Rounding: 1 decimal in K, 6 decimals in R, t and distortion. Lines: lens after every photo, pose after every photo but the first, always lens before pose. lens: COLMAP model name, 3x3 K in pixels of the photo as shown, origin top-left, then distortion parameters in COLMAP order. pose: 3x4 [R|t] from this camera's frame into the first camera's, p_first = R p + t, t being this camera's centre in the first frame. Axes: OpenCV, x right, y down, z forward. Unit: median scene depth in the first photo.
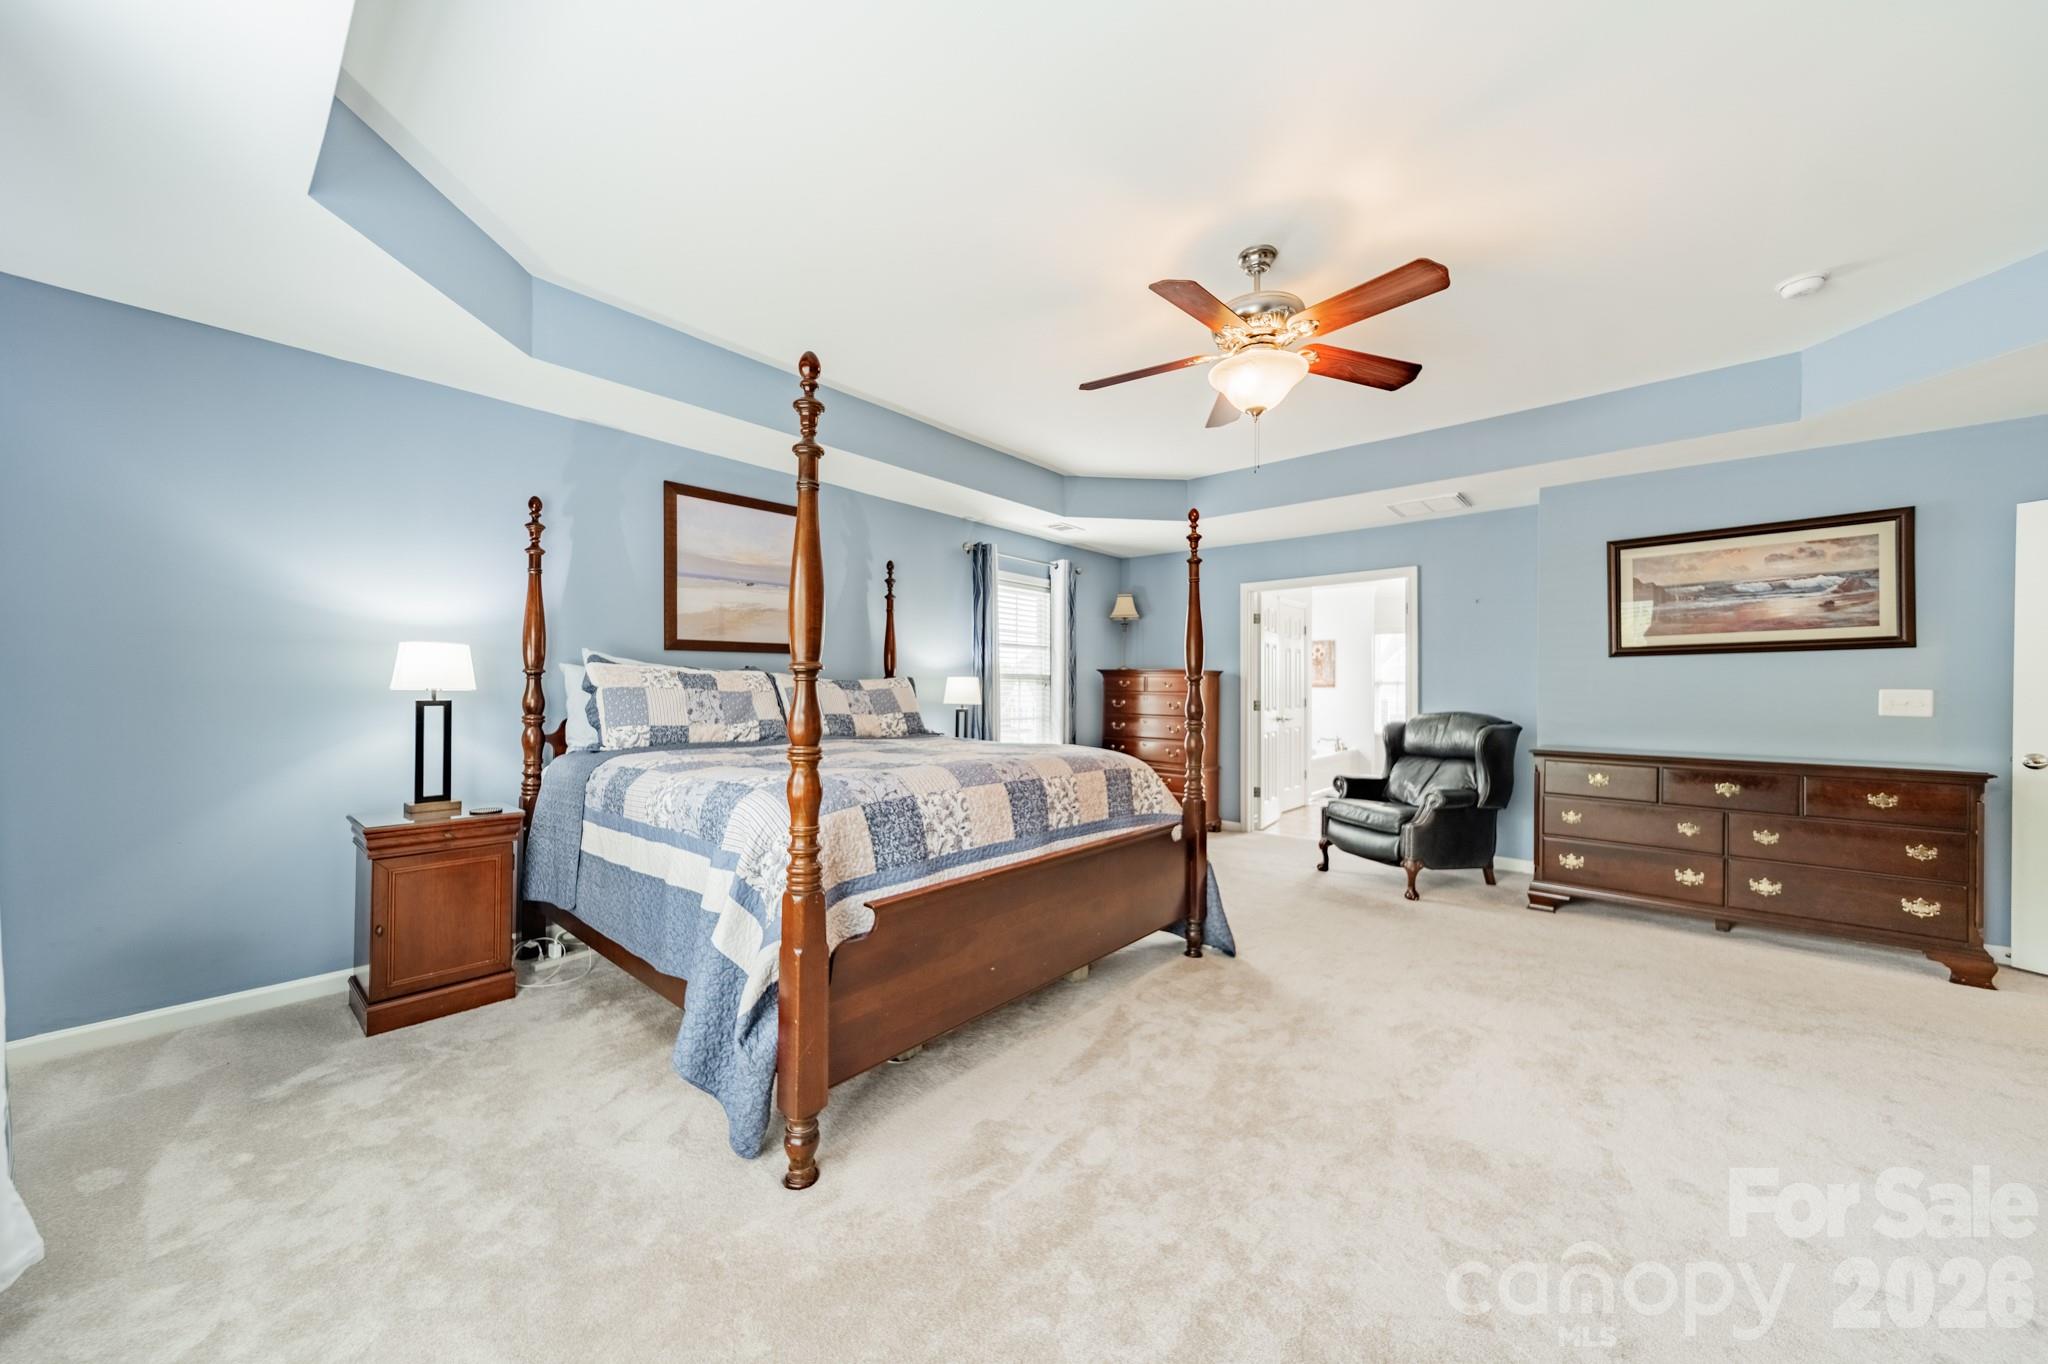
lens RADIAL K [[720.0, 0, 1029.4], [0, 720.0, 688.4], [0, 0, 1]] dist [0.008507, -0.000561]
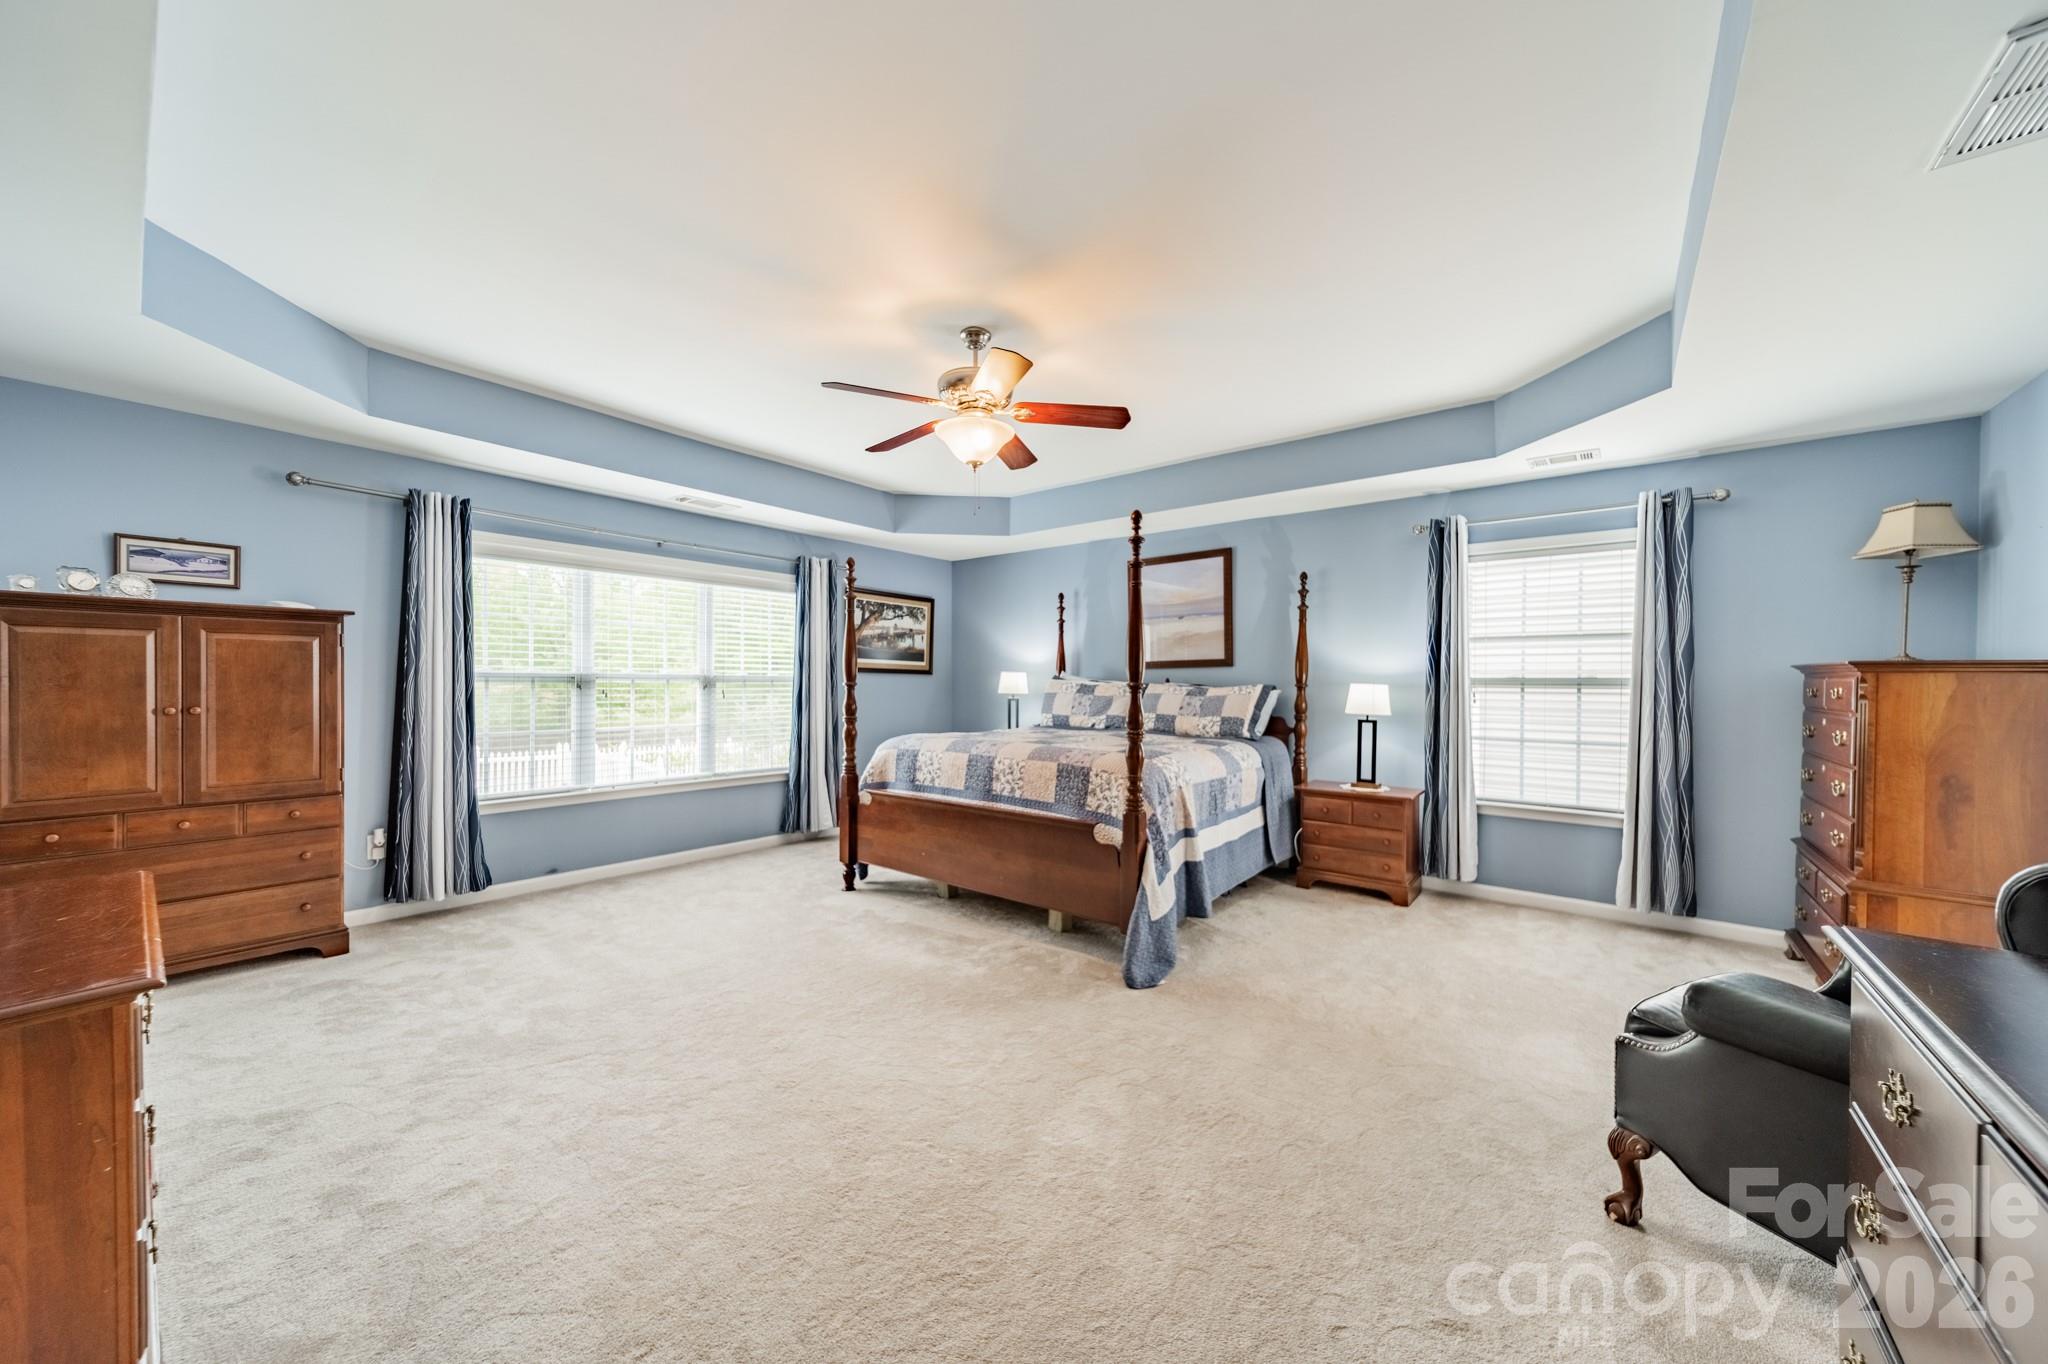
lens RADIAL K [[720.0, 0, 1029.4], [0, 720.0, 688.4], [0, 0, 1]] dist [0.008507, -0.000561]
pose [[0.045154, -0.001421, -0.998979, 1.187179], [-0.006505, 0.999977, -0.001716, -0.008616], [0.998959, 0.006576, 0.045144, 0.813787]]
